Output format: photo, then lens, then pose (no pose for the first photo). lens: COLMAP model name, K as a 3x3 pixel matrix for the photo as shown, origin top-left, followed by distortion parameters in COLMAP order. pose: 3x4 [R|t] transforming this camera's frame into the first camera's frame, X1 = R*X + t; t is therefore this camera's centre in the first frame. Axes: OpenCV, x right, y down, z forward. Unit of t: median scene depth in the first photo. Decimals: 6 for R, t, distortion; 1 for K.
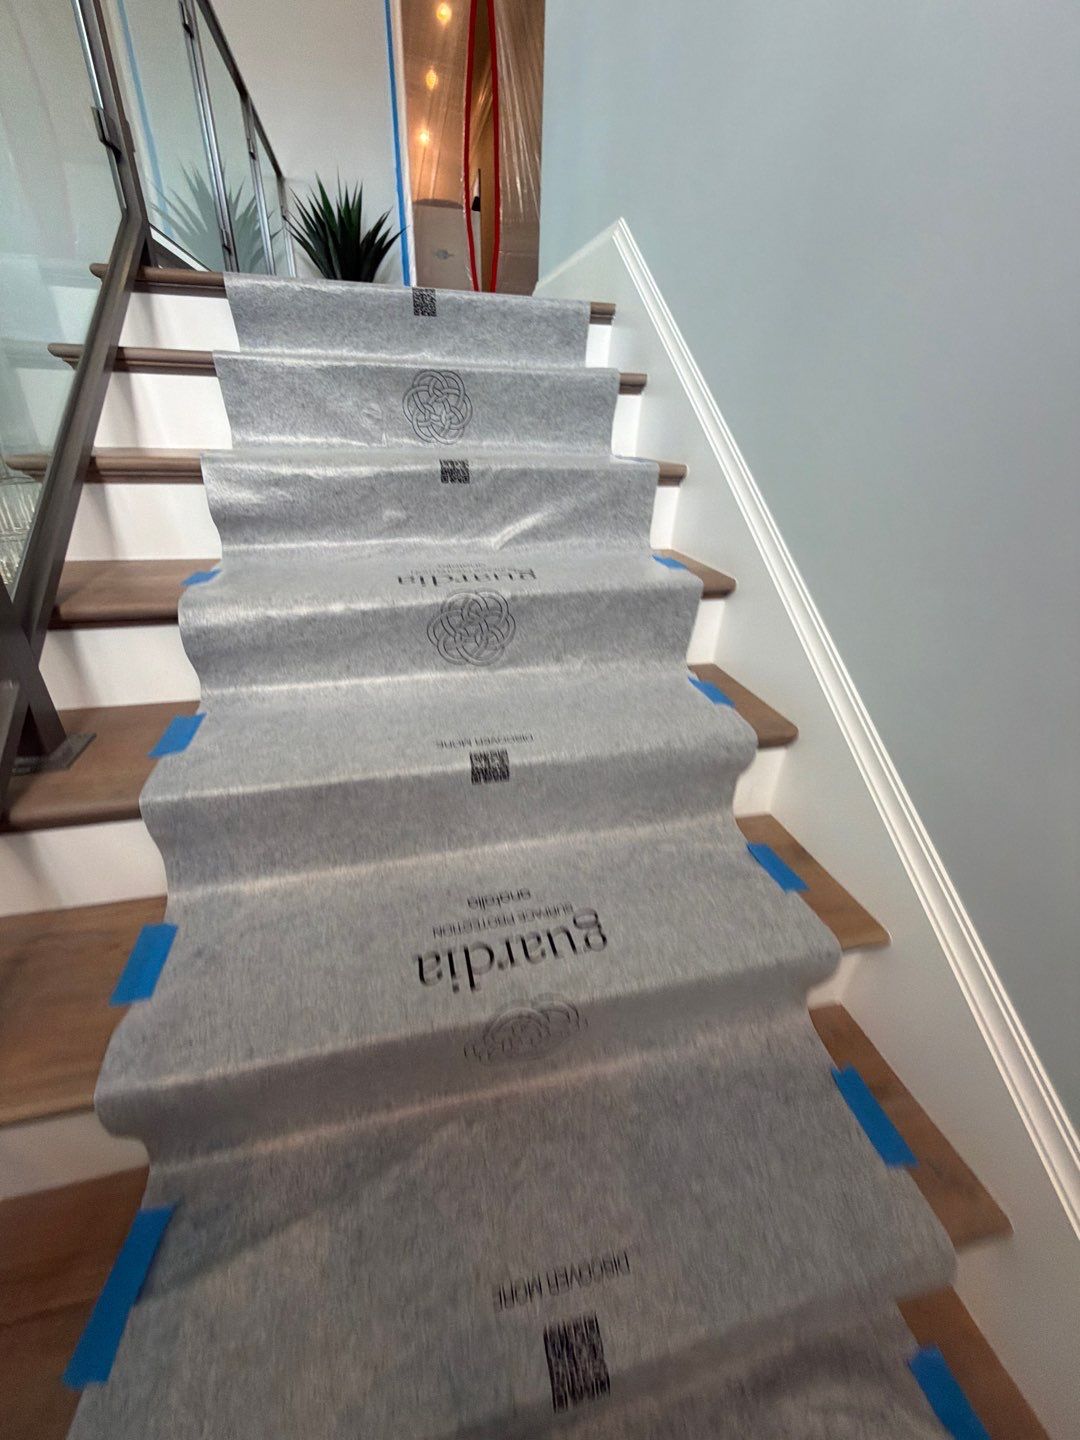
lens RADIAL K [[594.3, 0, 539.8], [0, 594.3, 685.0], [0, 0, 1]] dist [0.028689, 0.000083]
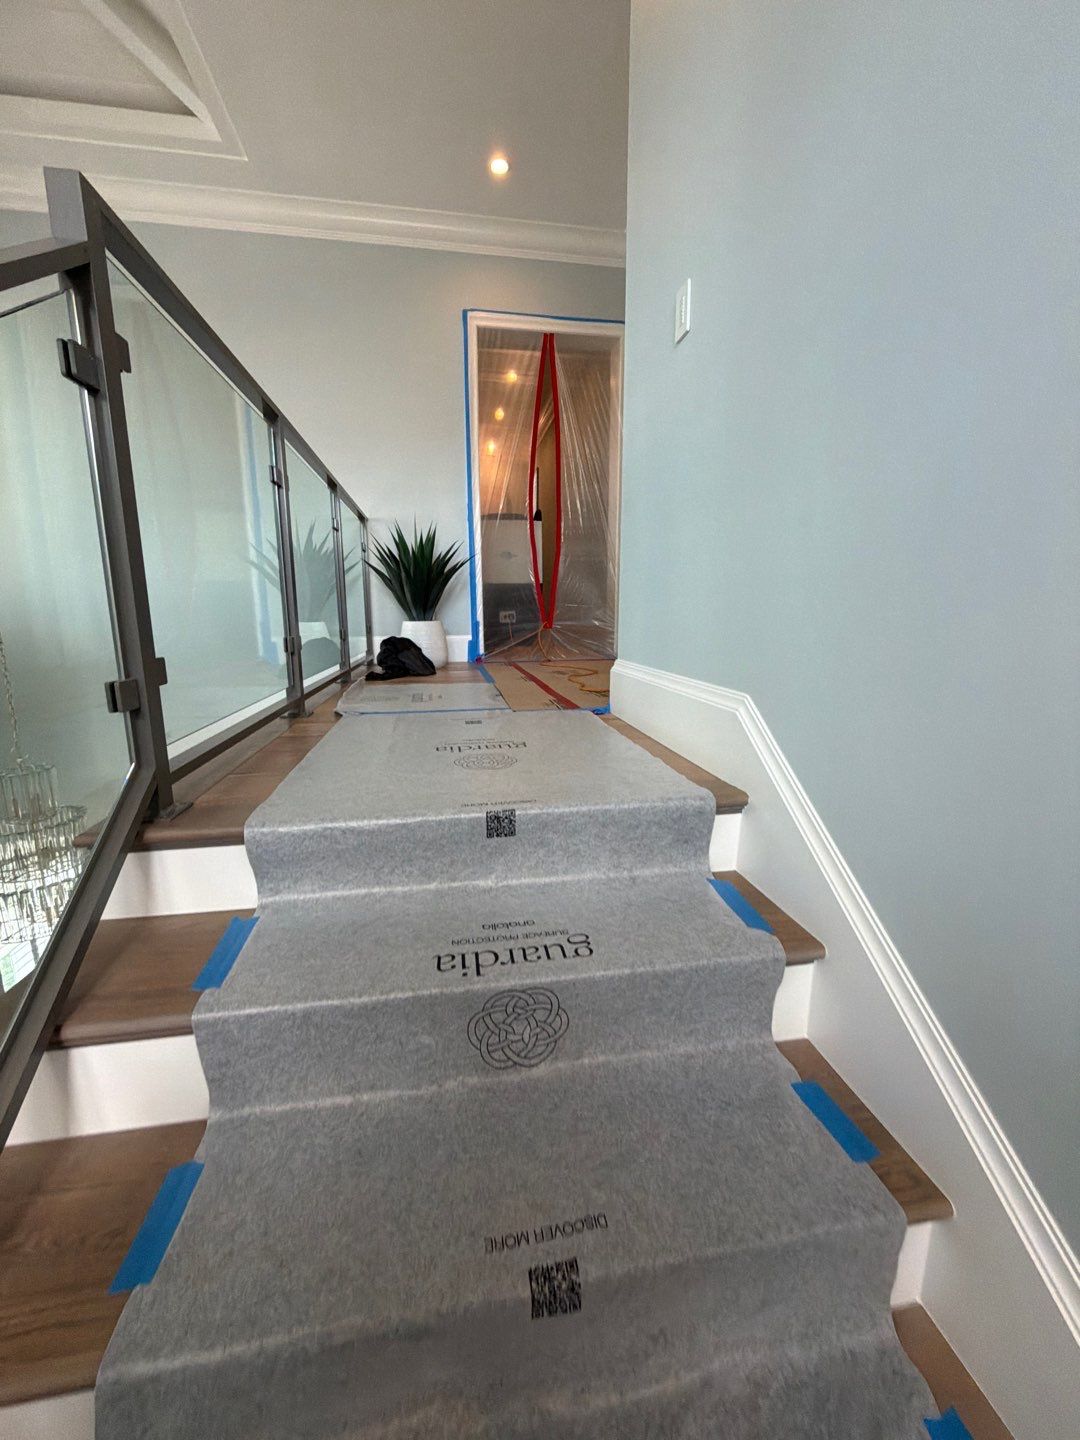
lens RADIAL K [[572.7, 0, 541.4], [0, 572.7, 718.6], [0, 0, 1]] dist [-0.000085, 0.000482]
pose [[0.996976, -0.015820, -0.076088, -0.049686], [-0.003300, 0.969561, -0.244827, -0.349071], [0.077645, 0.244338, 0.966577, 0.163762]]
